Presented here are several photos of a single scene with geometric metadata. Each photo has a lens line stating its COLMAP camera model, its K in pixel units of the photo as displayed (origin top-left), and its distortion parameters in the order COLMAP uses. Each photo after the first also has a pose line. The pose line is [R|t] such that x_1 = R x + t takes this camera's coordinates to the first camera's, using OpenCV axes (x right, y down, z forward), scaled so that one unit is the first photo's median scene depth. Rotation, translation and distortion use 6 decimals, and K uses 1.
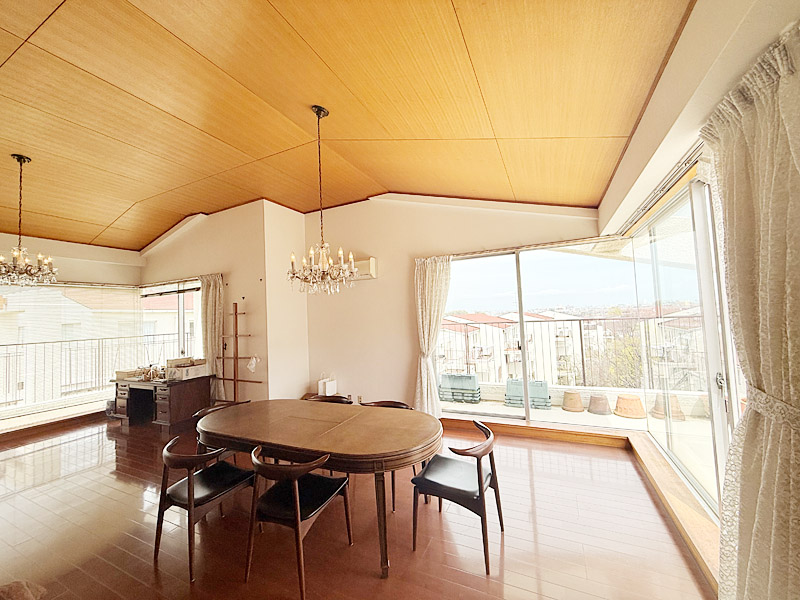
lens RADIAL K [[318.0, 0, 399.4], [0, 318.0, 300.1], [0, 0, 1]] dist [-0.000233, -0.000051]
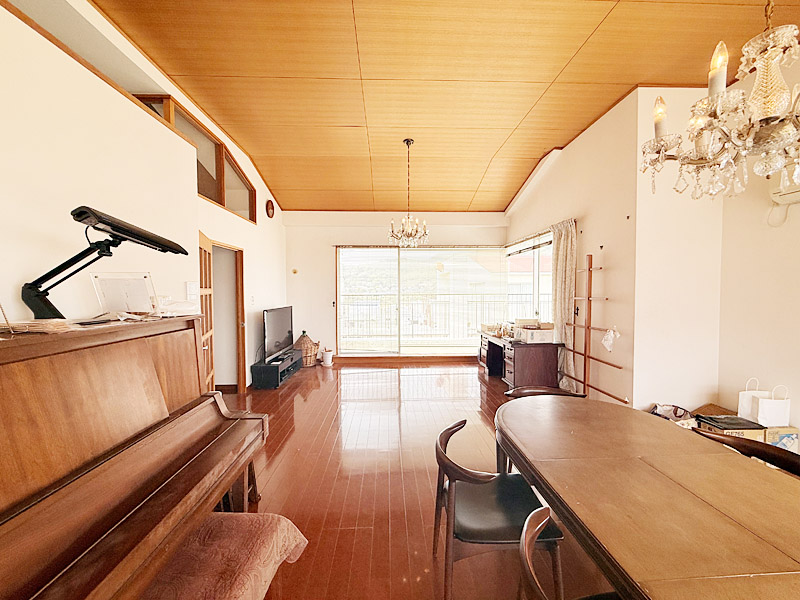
lens RADIAL K [[318.0, 0, 398.3], [0, 318.0, 300.2], [0, 0, 1]] dist [-0.000233, -0.000051]
pose [[0.461843, 0.069625, -0.884225, -0.054074], [0.028129, 0.995263, 0.093060, 0.032554], [0.886516, -0.067851, 0.457696, 0.247030]]
